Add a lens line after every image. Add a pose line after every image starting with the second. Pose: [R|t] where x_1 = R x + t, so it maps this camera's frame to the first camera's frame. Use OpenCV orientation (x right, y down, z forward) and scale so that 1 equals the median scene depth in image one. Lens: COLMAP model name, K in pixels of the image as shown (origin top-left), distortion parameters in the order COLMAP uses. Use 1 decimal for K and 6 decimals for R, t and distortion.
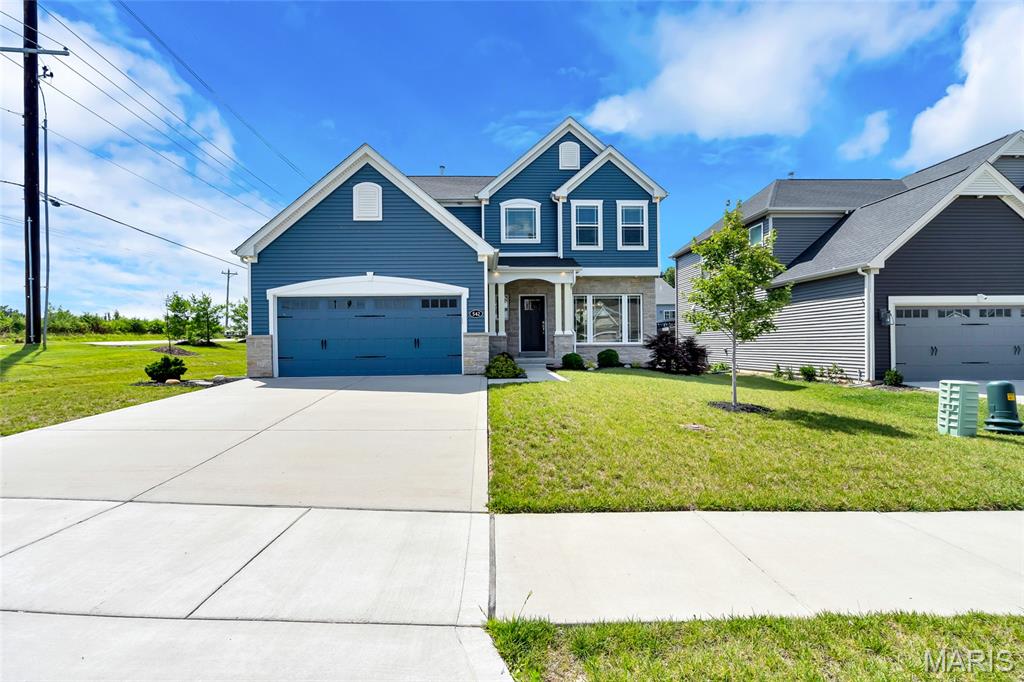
lens RADIAL K [[473.0, 0, 512.0], [0, 473.0, 341.0], [0, 0, 1]] dist [-0.001605, -0.000217]
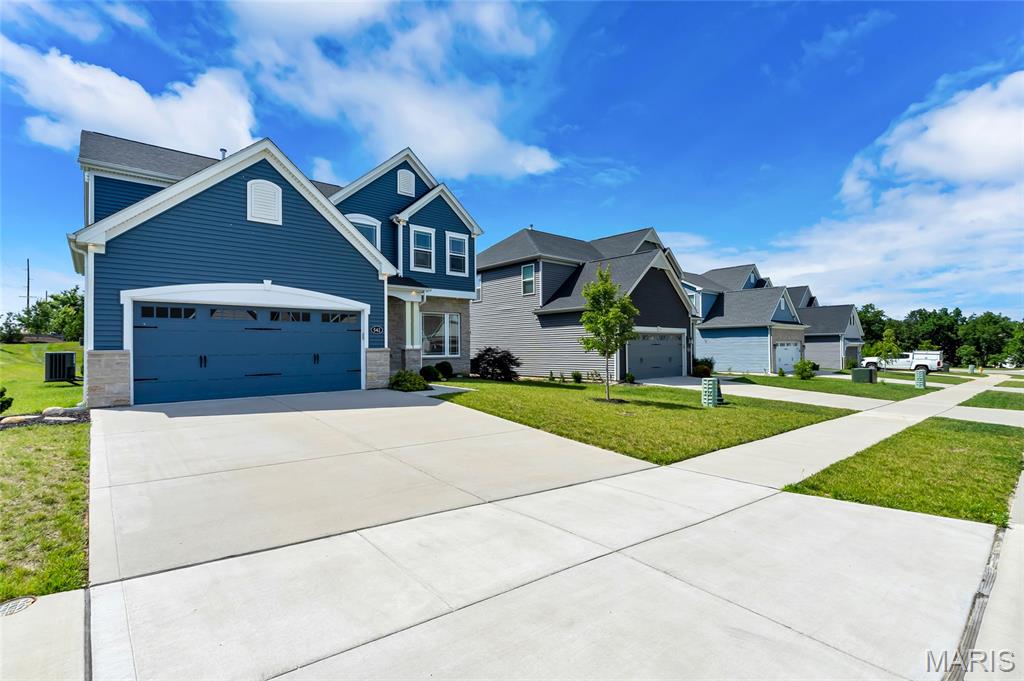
lens RADIAL K [[486.8, 0, 510.9], [0, 486.8, 329.1], [0, 0, 1]] dist [-0.003253, -0.000169]
pose [[0.770913, 0.029144, 0.636273, -0.436023], [-0.004544, 0.999179, -0.040262, -0.014738], [-0.636924, 0.028147, 0.770412, -0.002294]]
